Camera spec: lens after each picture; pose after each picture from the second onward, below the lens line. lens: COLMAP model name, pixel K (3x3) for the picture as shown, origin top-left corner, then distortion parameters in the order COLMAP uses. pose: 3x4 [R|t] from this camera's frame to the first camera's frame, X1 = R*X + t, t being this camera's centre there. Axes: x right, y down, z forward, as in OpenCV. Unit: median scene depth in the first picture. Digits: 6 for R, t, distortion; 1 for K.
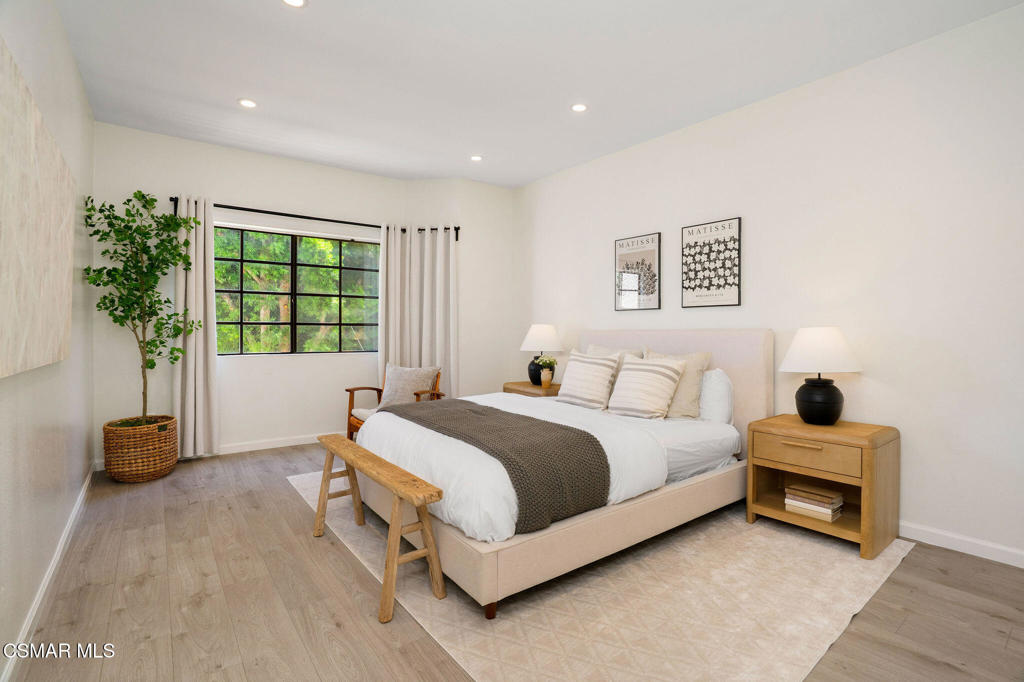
lens RADIAL K [[475.3, 0, 511.6], [0, 475.3, 333.7], [0, 0, 1]] dist [0.001602, 0.000828]
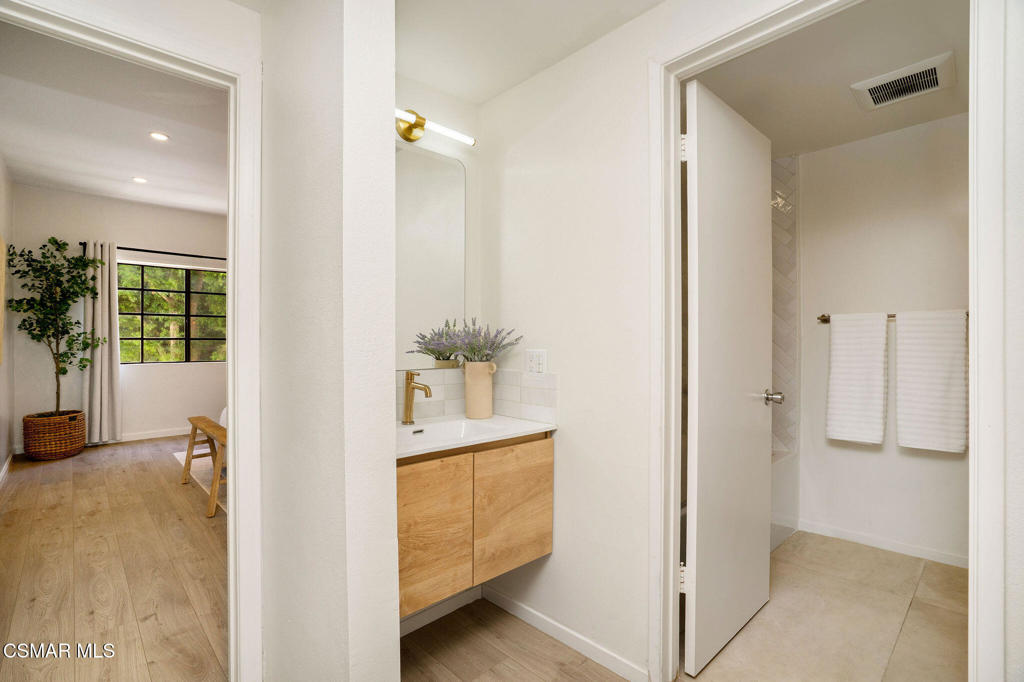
lens RADIAL K [[513.9, 0, 529.5], [0, 513.9, 341.9], [0, 0, 1]] dist [0.032740, -0.000088]
pose [[0.997494, -0.000339, 0.070755, 0.423223], [0.000419, 0.999999, -0.001114, -0.013904], [-0.070754, 0.001141, 0.997493, -0.543368]]
